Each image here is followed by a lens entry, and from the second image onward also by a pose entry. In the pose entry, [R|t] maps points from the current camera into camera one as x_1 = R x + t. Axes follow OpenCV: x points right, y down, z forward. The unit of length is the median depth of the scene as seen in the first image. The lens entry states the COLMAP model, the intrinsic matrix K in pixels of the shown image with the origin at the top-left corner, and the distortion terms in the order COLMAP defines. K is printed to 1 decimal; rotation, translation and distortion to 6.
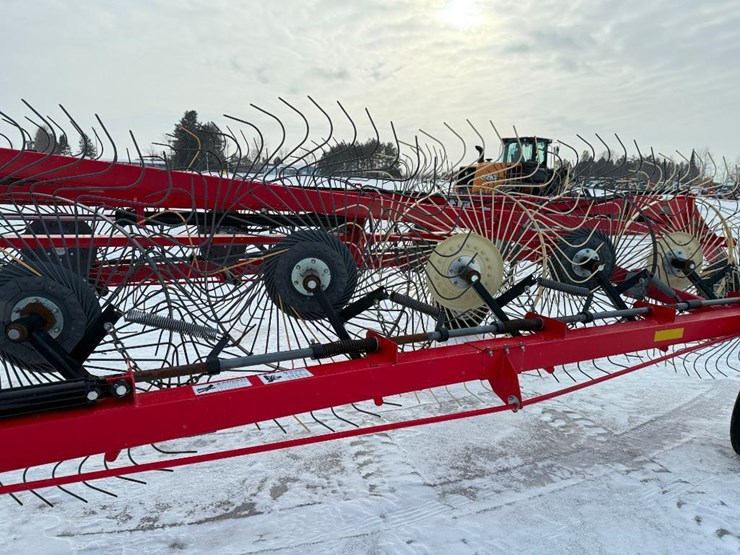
lens RADIAL K [[527.4, 0, 370.0], [0, 527.4, 277.5], [0, 0, 1]] dist [0.042906, -0.040530]
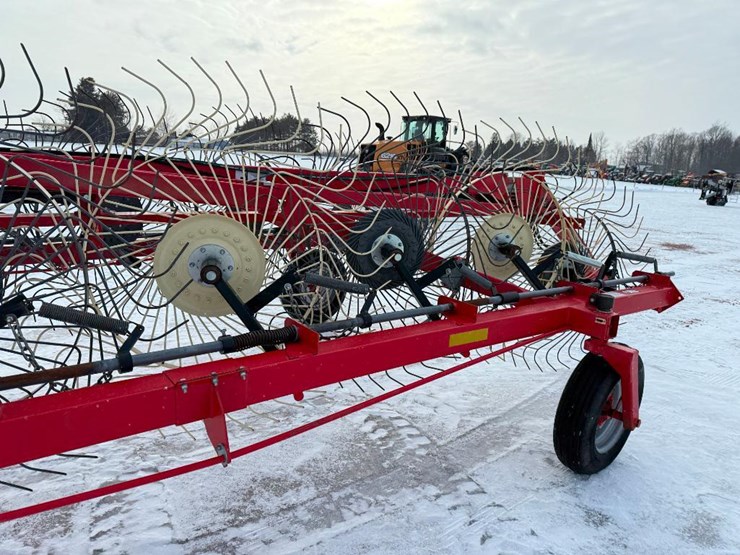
lens RADIAL K [[527.2, 0, 367.9], [0, 527.2, 270.4], [0, 0, 1]] dist [0.064998, -0.077166]
pose [[0.988733, -0.013832, 0.149052, 0.225552], [0.009774, 0.999562, 0.027919, -0.017709], [-0.149373, -0.026147, 0.988435, 0.167677]]
